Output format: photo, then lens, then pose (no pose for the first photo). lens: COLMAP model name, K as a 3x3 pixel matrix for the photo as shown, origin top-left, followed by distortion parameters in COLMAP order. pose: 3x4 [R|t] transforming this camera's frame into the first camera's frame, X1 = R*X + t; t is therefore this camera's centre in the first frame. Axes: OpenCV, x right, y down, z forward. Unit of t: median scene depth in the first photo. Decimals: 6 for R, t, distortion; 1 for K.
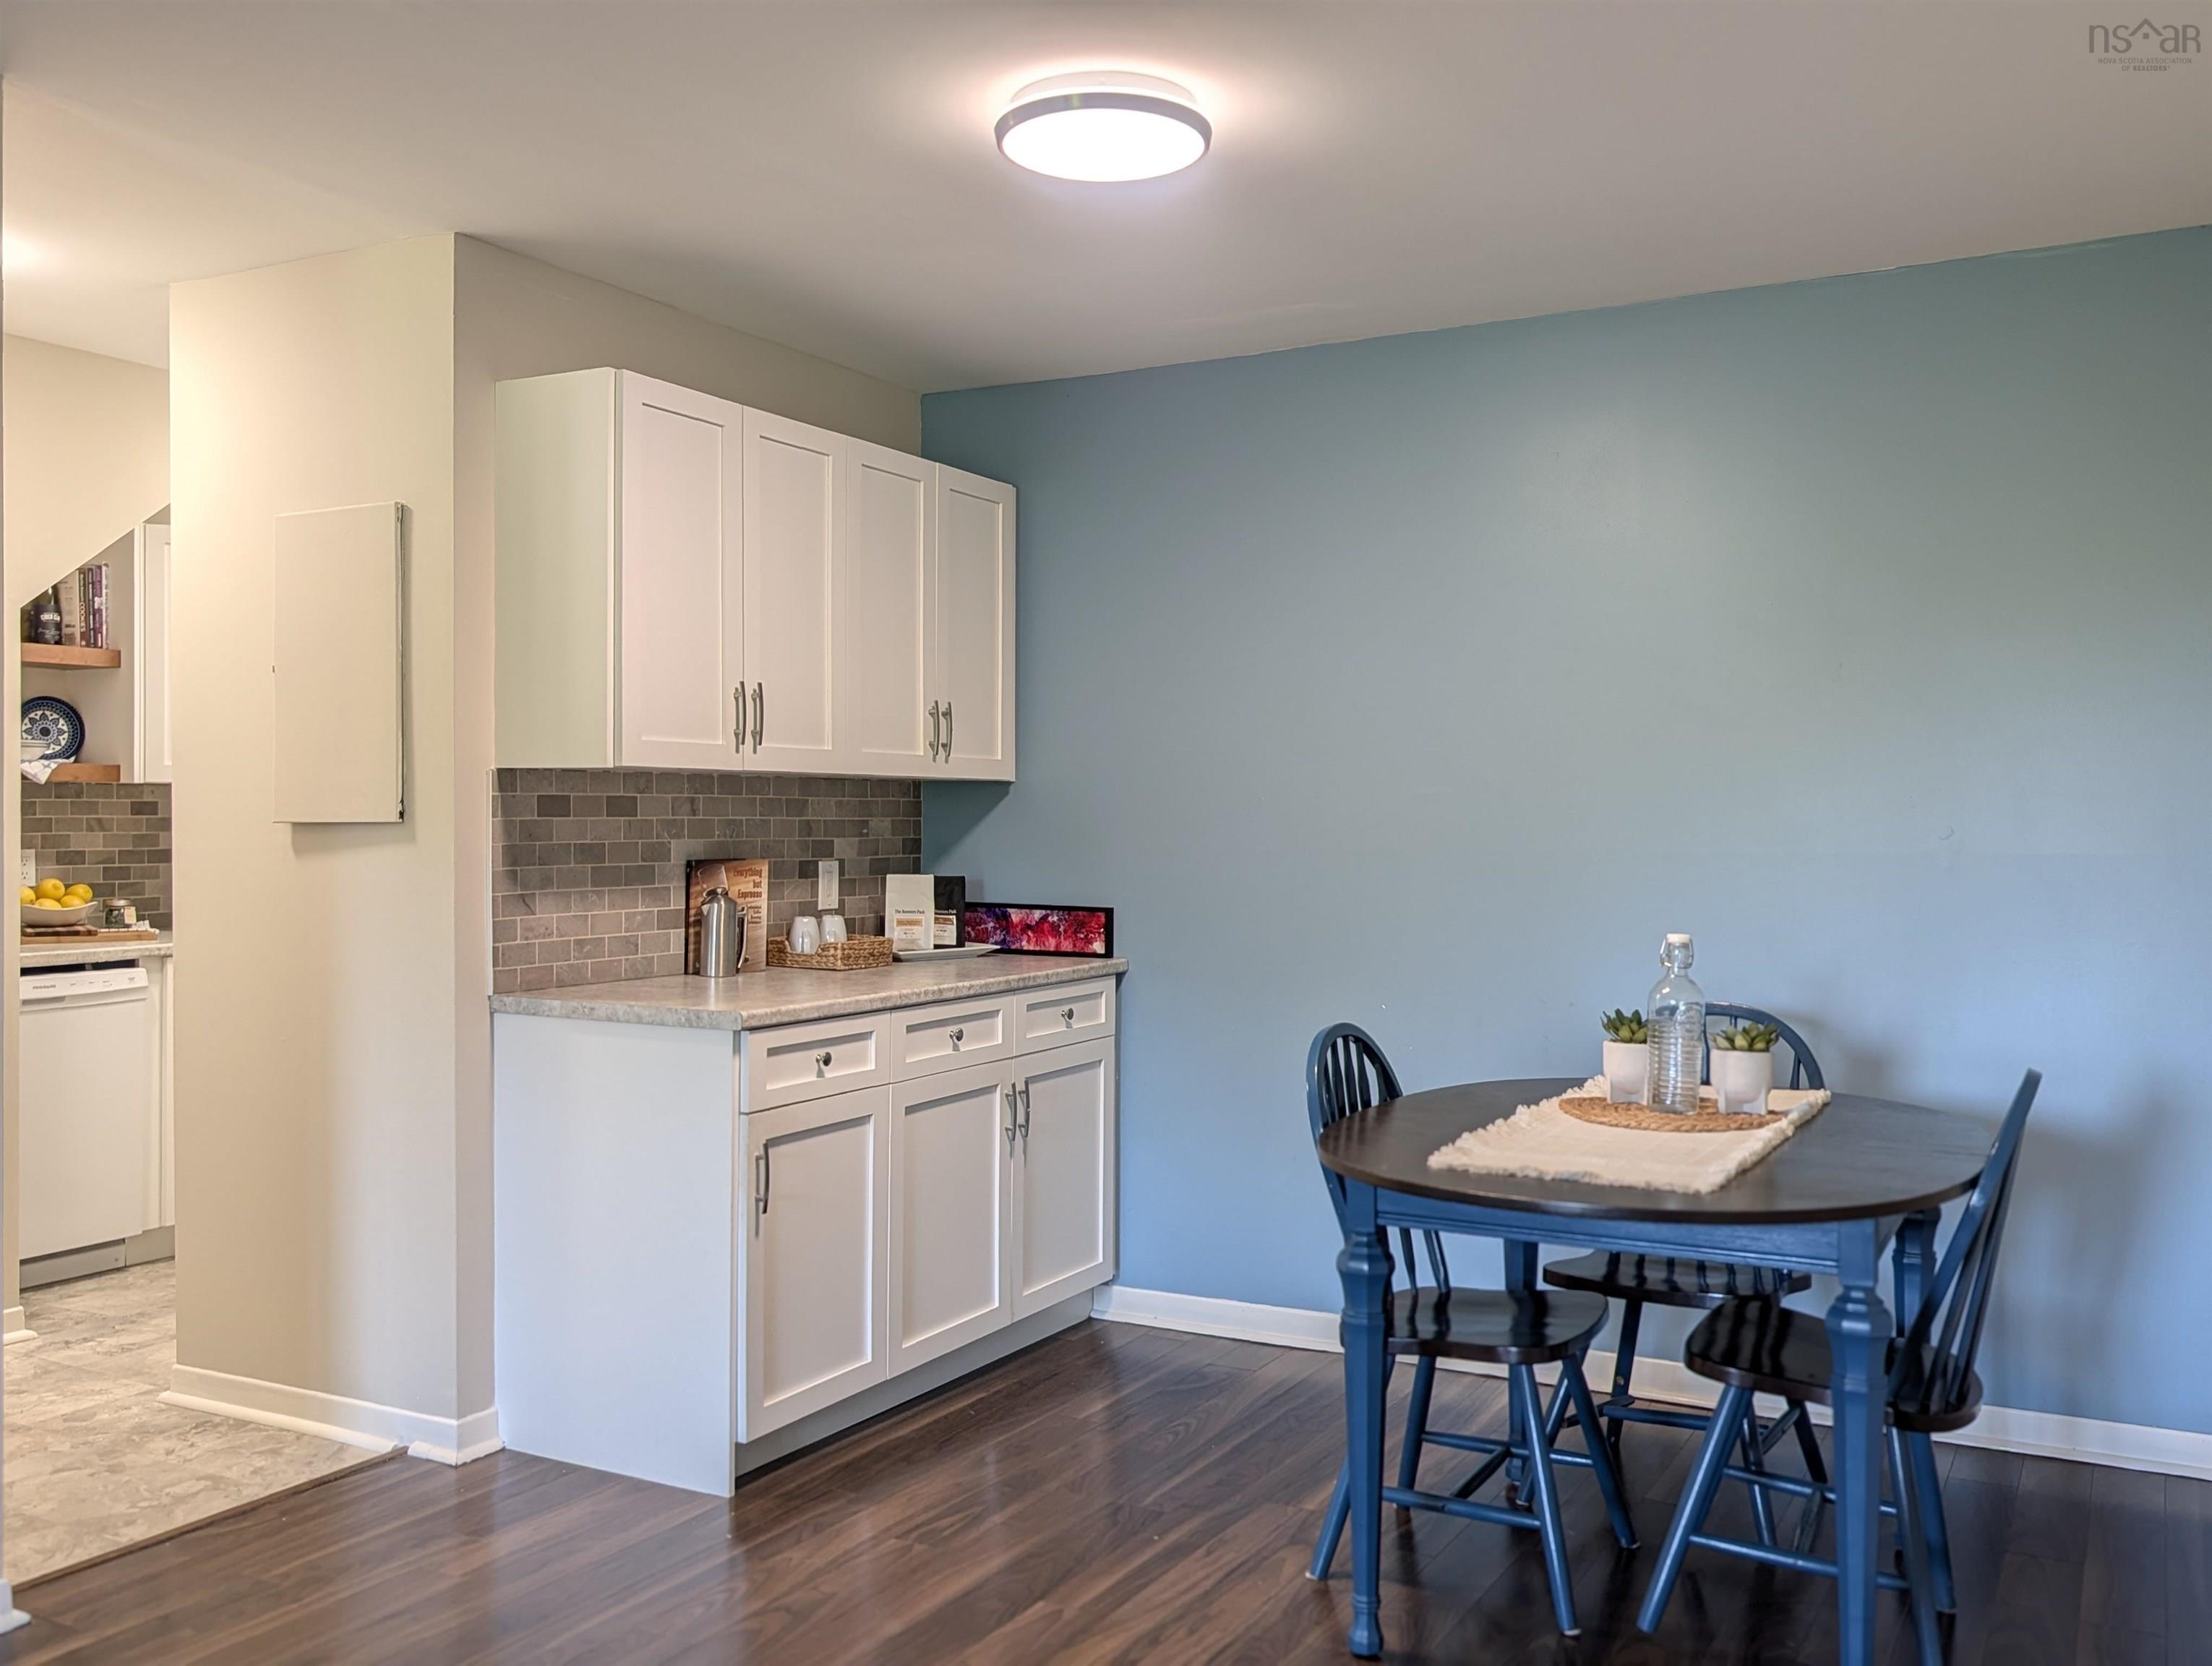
lens RADIAL K [[2014.8, 0, 1107.9], [0, 2014.8, 844.2], [0, 0, 1]] dist [0.103708, -0.179544]
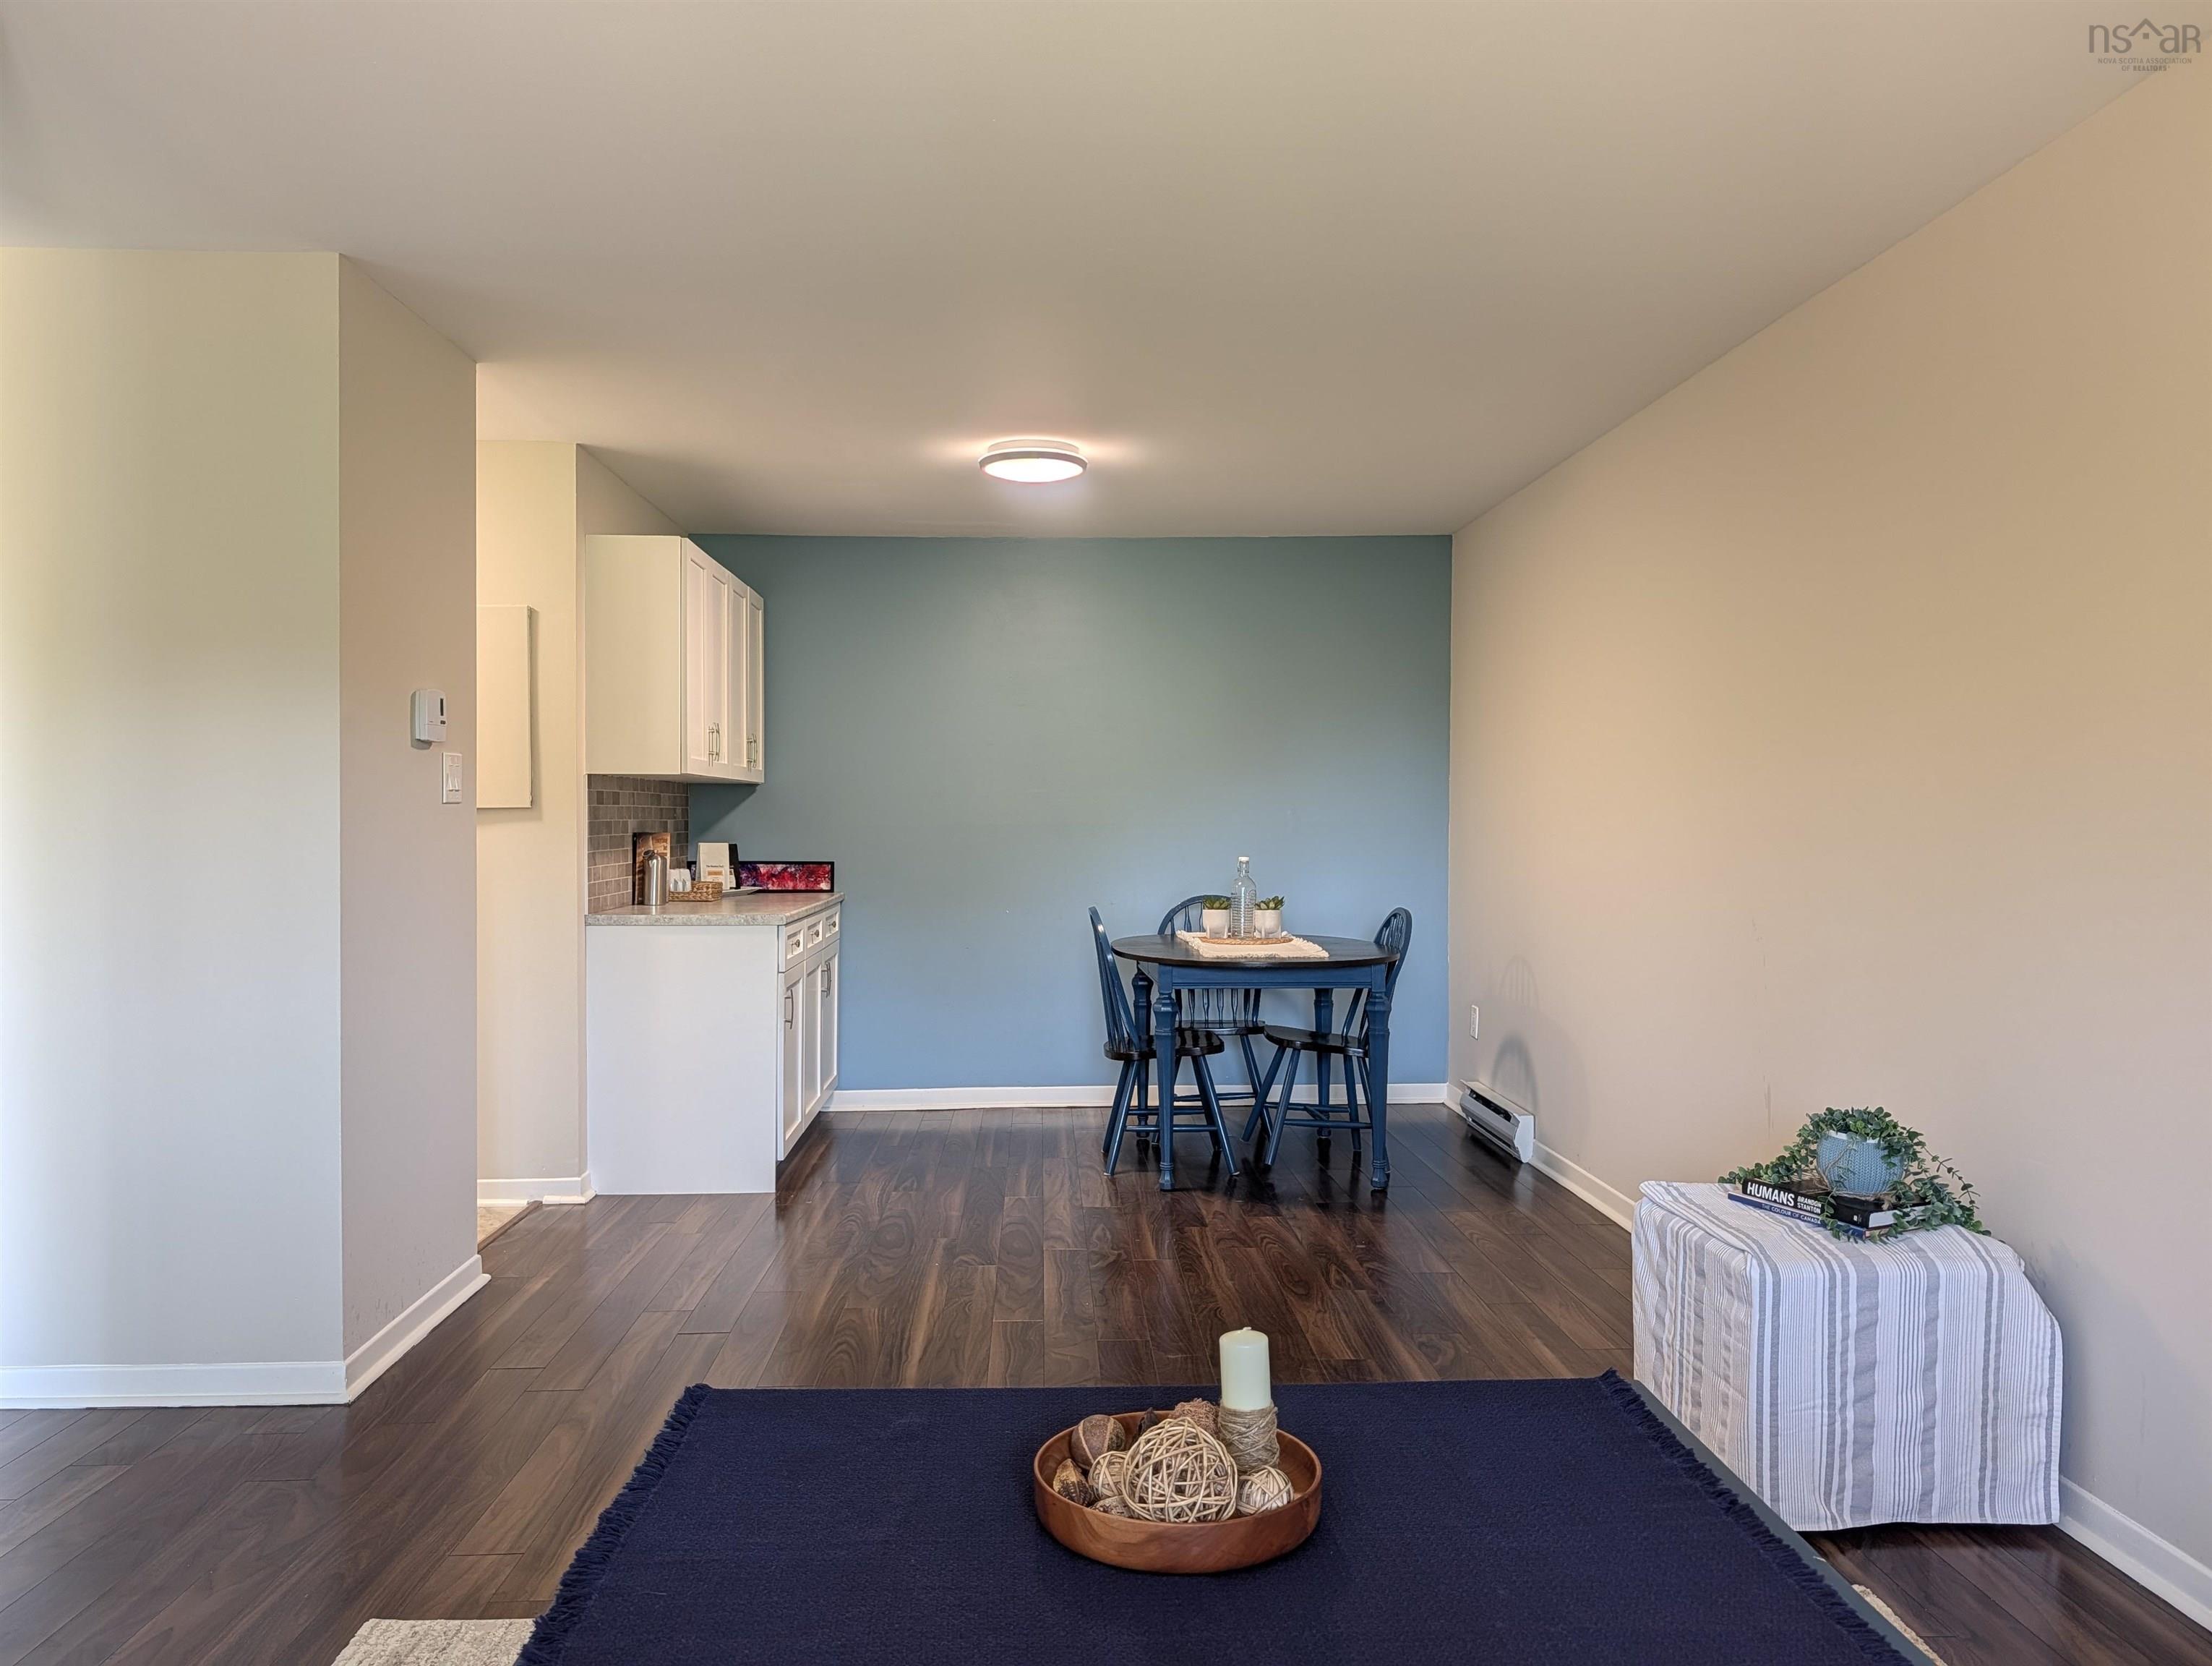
lens RADIAL K [[2014.8, 0, 1107.9], [0, 2014.8, 844.2], [0, 0, 1]] dist [0.103708, -0.179544]
pose [[0.823081, -0.012393, 0.567789, -0.799168], [0.015175, 0.999885, -0.000174, 0.022755], [-0.567721, 0.008760, 0.823174, -0.509546]]
